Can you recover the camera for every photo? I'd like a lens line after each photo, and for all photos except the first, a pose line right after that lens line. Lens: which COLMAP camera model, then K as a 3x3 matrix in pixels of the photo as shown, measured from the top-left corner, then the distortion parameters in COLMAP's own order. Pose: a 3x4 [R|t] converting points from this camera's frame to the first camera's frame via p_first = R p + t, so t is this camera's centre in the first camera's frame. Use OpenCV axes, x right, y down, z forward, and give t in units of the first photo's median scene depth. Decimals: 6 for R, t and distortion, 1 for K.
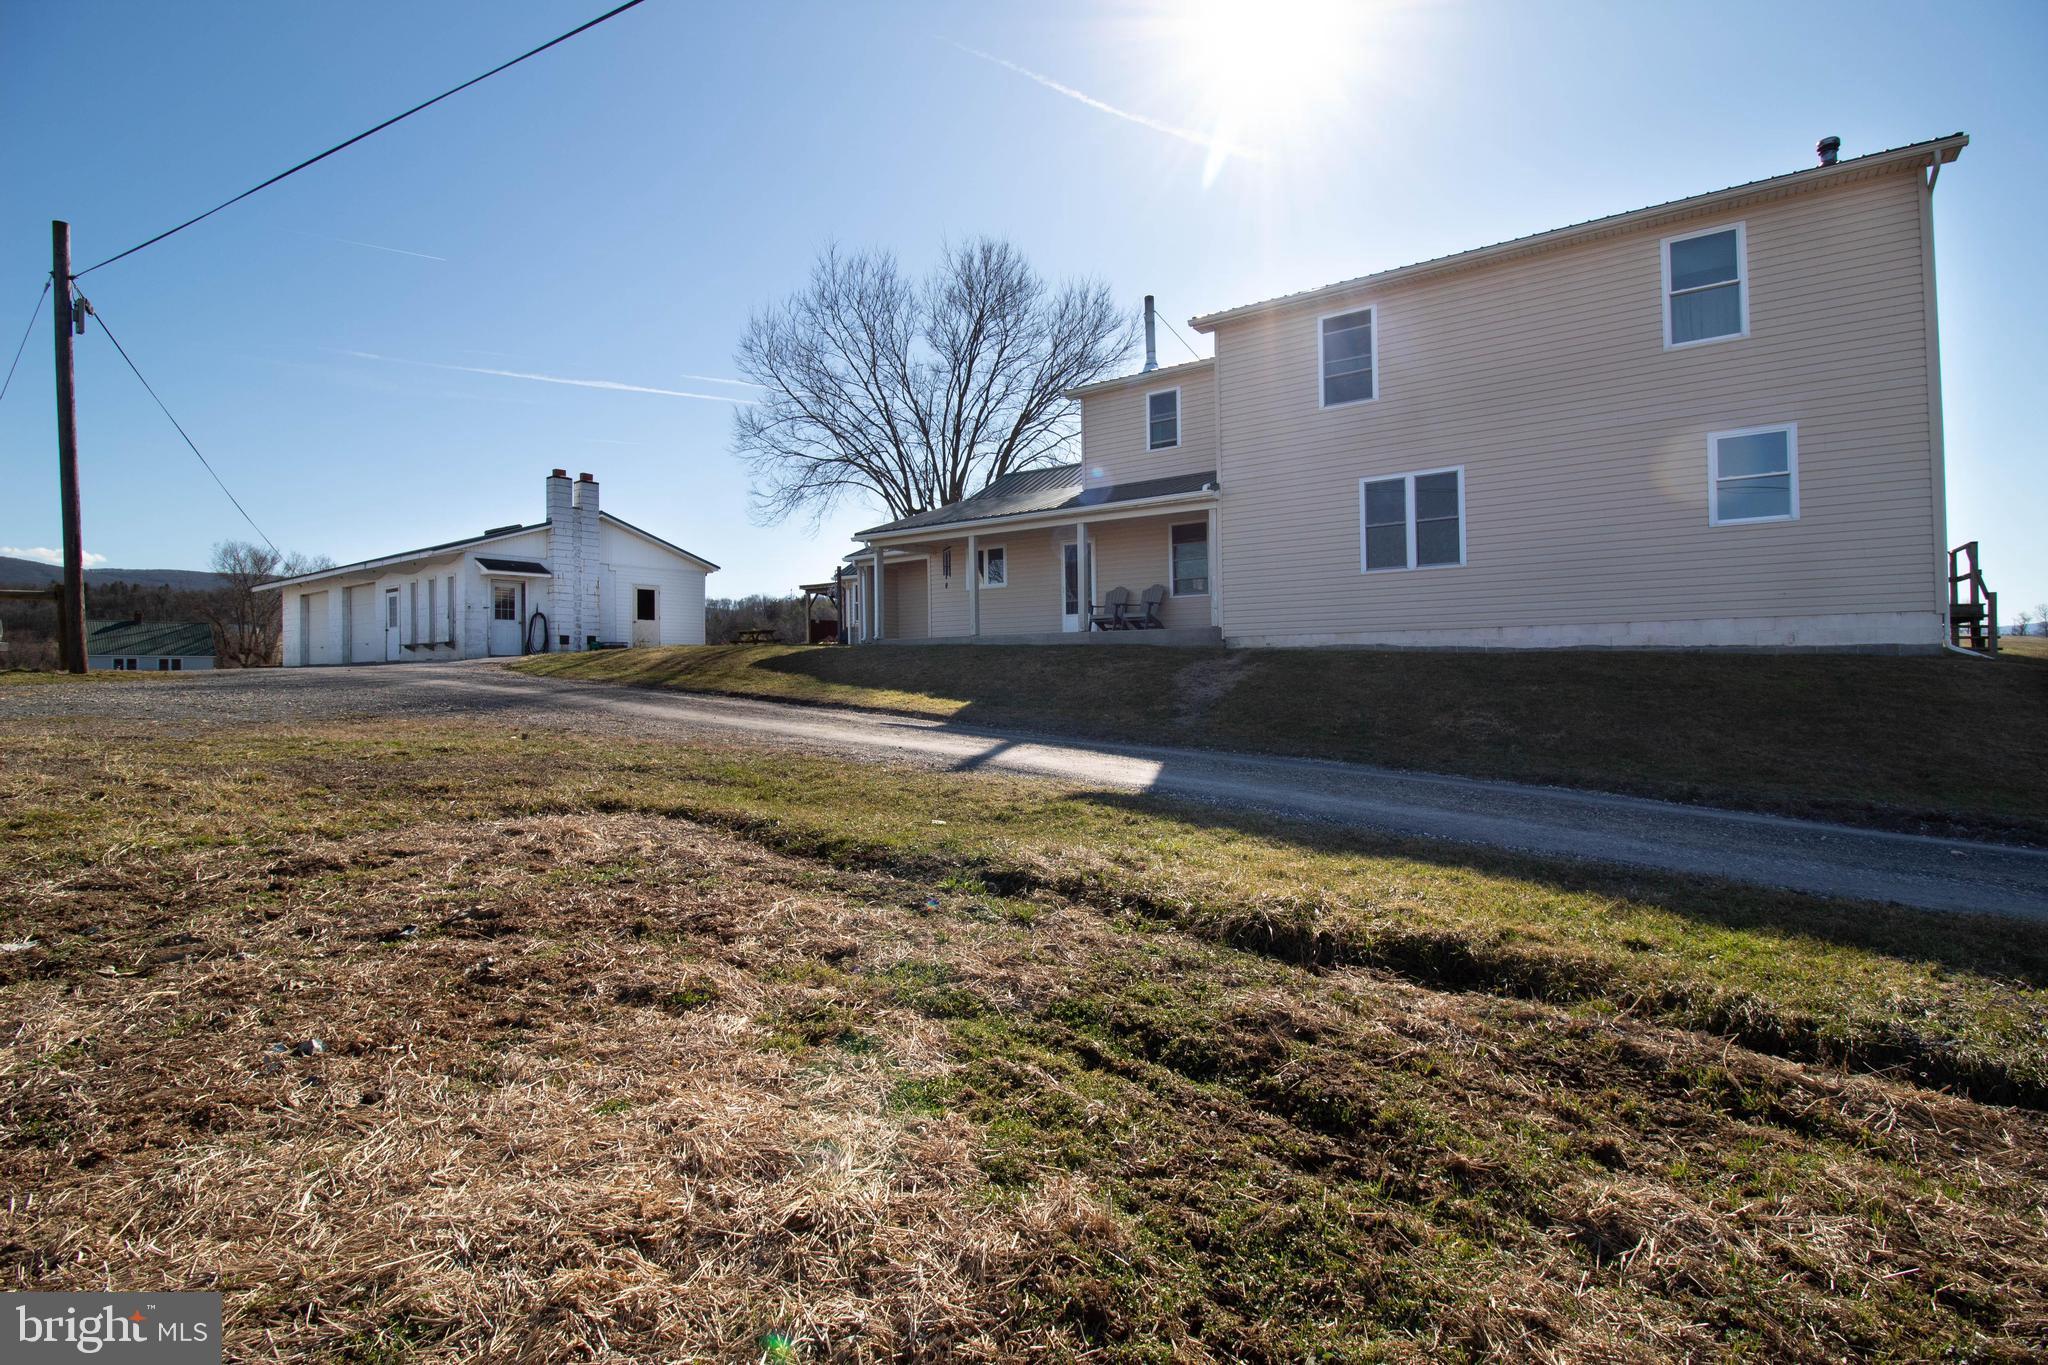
lens RADIAL K [[944.1, 0, 1033.7], [0, 944.1, 653.5], [0, 0, 1]] dist [0.000165, 0.000939]
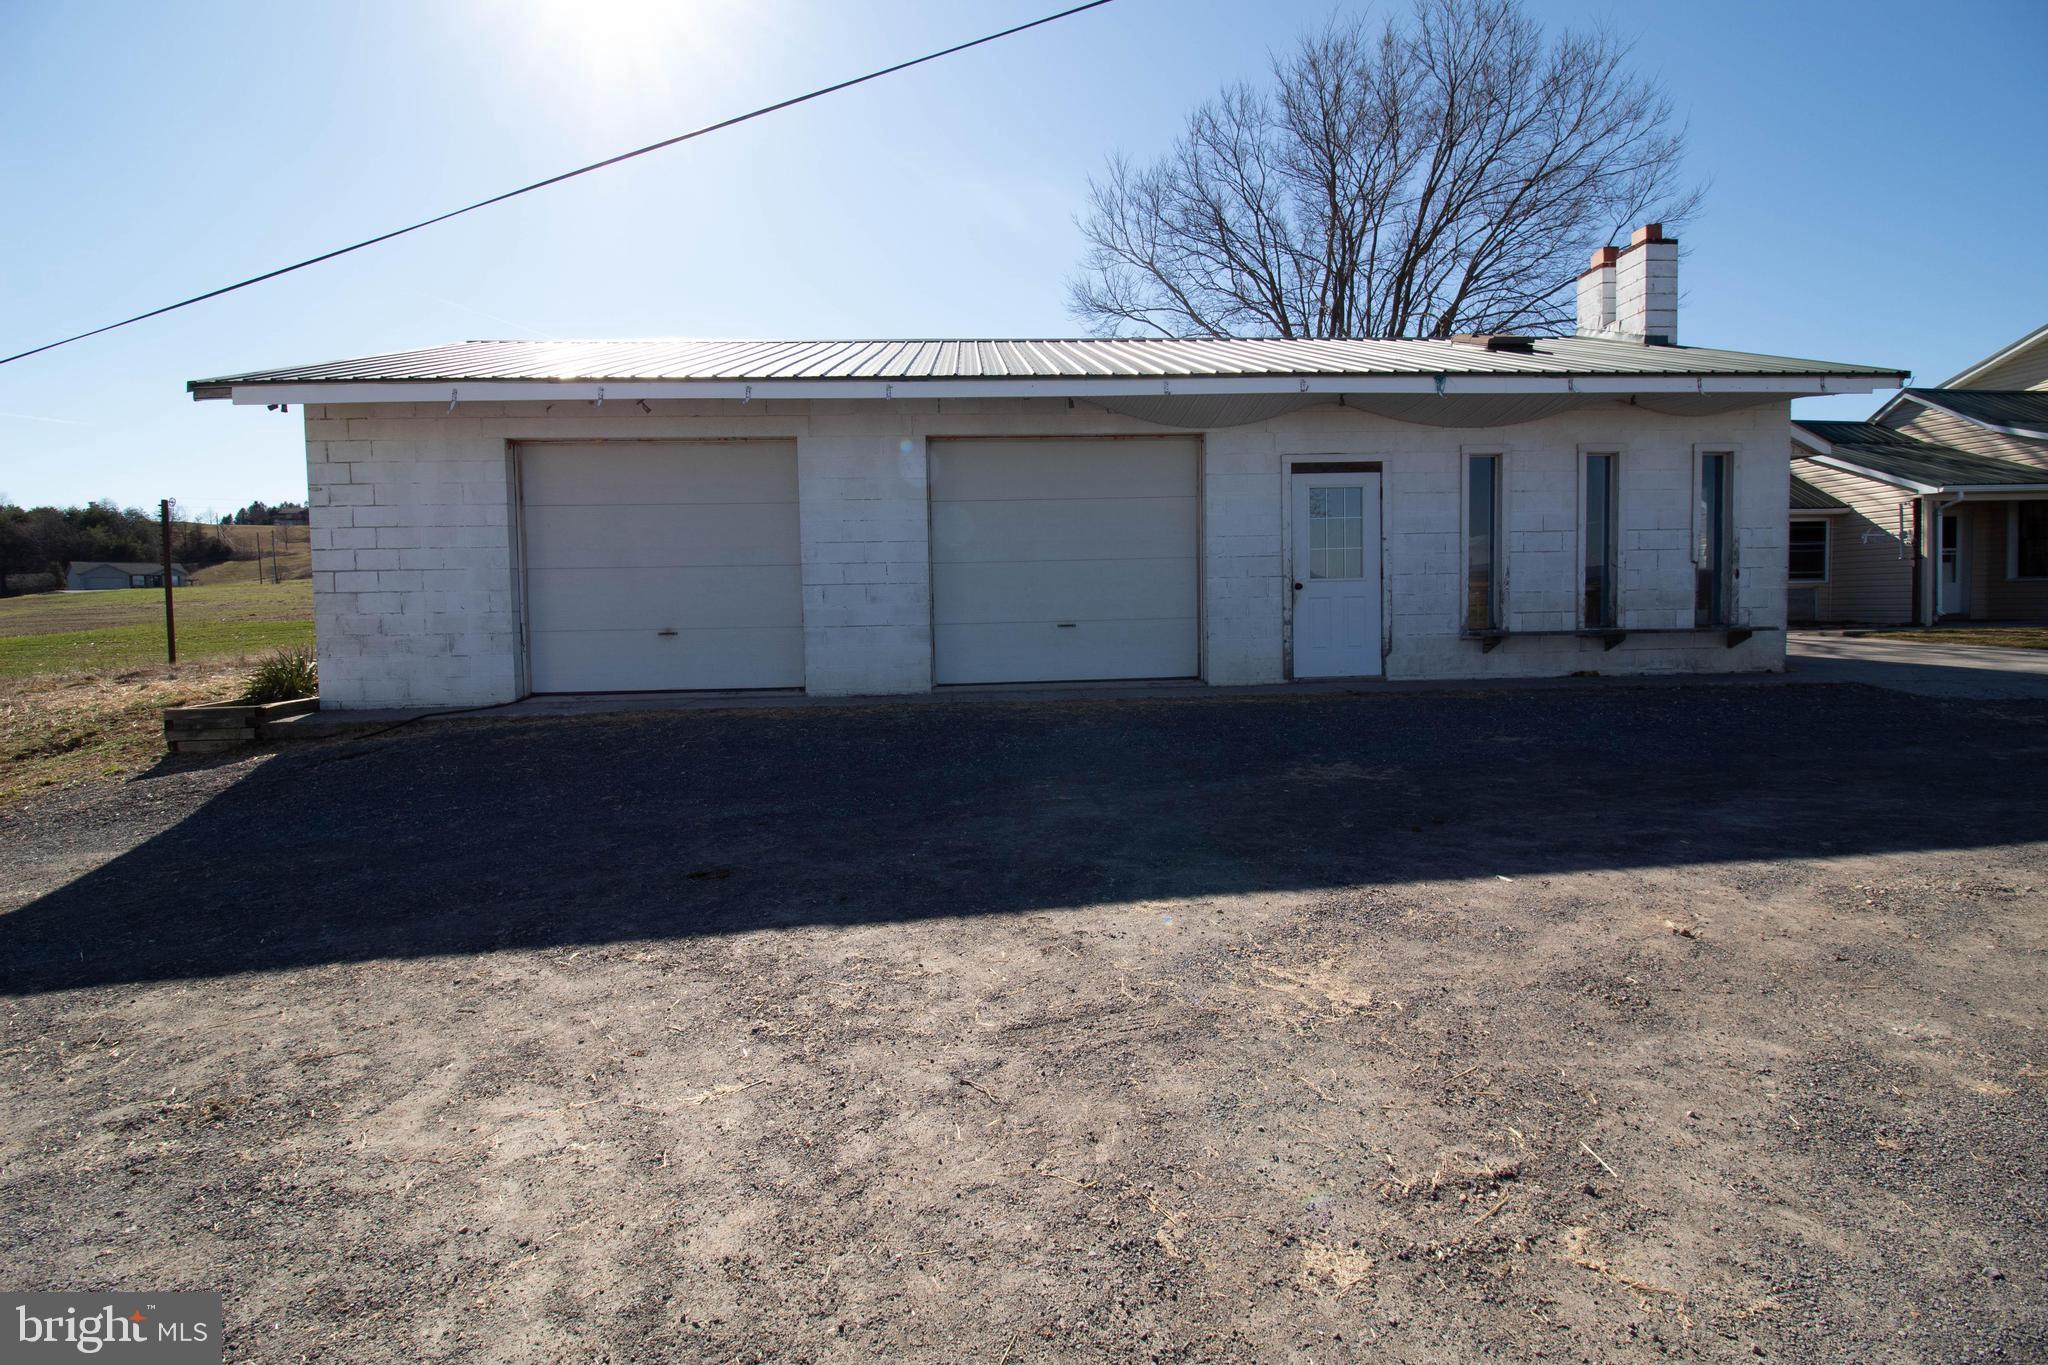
lens RADIAL K [[1001.4, 0, 1028.7], [0, 1001.4, 659.3], [0, 0, 1]] dist [-0.006089, 0.000082]
pose [[0.763218, -0.032879, 0.645304, -1.503308], [-0.005592, 0.998331, 0.057479, -0.028307], [-0.646116, -0.047478, 0.761761, 1.207861]]
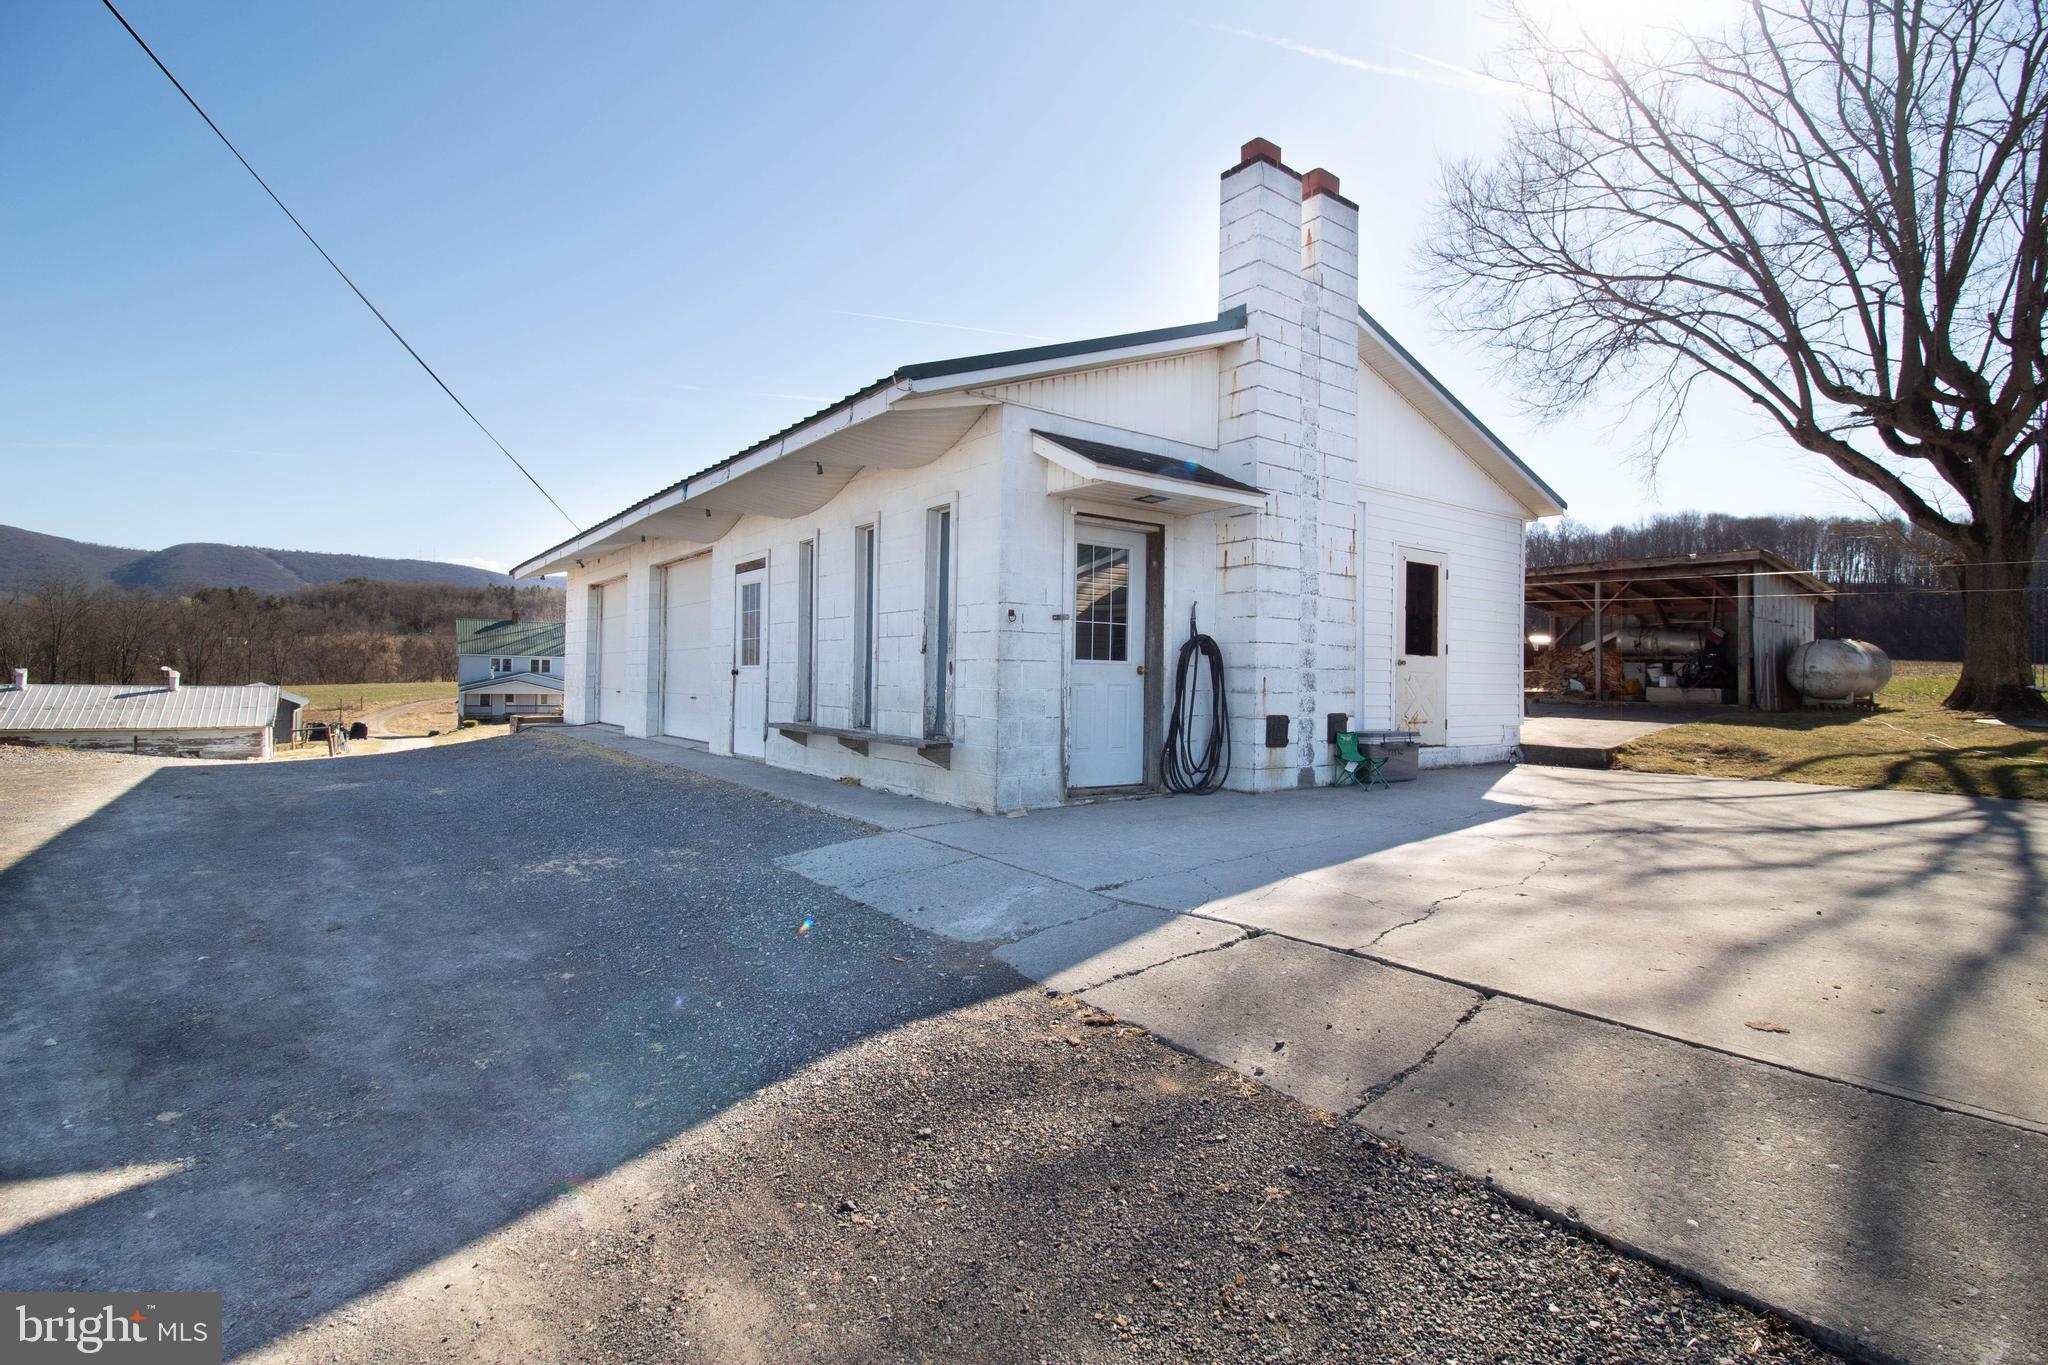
lens RADIAL K [[944.1, 0, 1033.7], [0, 944.1, 653.5], [0, 0, 1]] dist [0.000165, 0.000939]
pose [[0.957703, 0.022663, -0.286866, -0.708198], [-0.024376, 0.999700, -0.002402, -0.051821], [0.286725, 0.009293, 0.957968, 1.029682]]
